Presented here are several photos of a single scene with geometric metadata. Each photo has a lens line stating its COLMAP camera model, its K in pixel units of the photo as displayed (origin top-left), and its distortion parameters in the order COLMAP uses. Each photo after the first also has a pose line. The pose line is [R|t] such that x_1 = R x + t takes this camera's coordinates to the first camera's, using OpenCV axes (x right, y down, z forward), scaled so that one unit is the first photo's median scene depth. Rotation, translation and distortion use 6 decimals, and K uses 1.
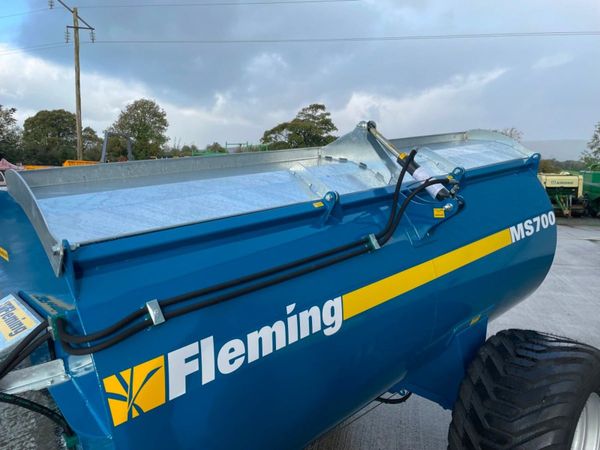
lens RADIAL K [[465.9, 0, 302.2], [0, 465.9, 225.6], [0, 0, 1]] dist [0.062791, -0.082854]
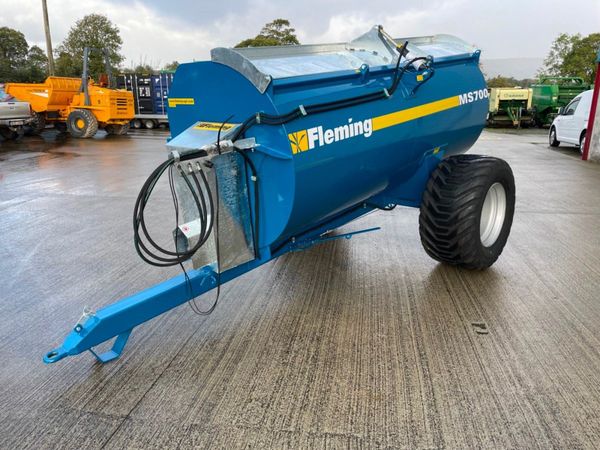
lens RADIAL K [[465.9, 0, 299.9], [0, 465.9, 228.4], [0, 0, 1]] dist [0.062791, -0.082854]
pose [[0.996769, -0.032685, 0.073371, -0.262702], [0.020272, 0.986261, 0.163947, 0.194400], [-0.077722, -0.161930, 0.983737, -0.688576]]
